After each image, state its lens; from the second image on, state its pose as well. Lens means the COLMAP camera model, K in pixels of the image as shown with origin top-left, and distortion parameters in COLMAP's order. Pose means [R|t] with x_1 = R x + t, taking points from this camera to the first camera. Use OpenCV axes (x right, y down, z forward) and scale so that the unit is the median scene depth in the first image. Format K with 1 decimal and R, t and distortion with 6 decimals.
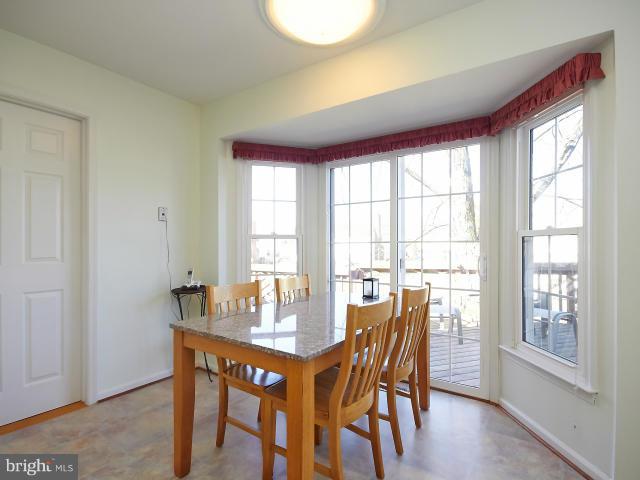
lens RADIAL K [[343.9, 0, 322.4], [0, 343.9, 249.6], [0, 0, 1]] dist [0.003528, 0.001367]
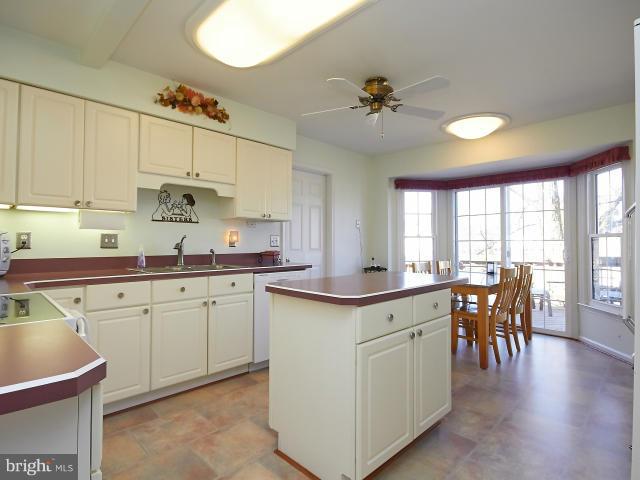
lens RADIAL K [[340.3, 0, 332.6], [0, 340.3, 238.3], [0, 0, 1]] dist [-0.001357, -0.001077]
pose [[0.984596, -0.003948, -0.174801, -0.296741], [-0.000573, 0.999667, -0.025810, 0.007753], [0.174844, 0.025513, 0.984266, -0.674992]]
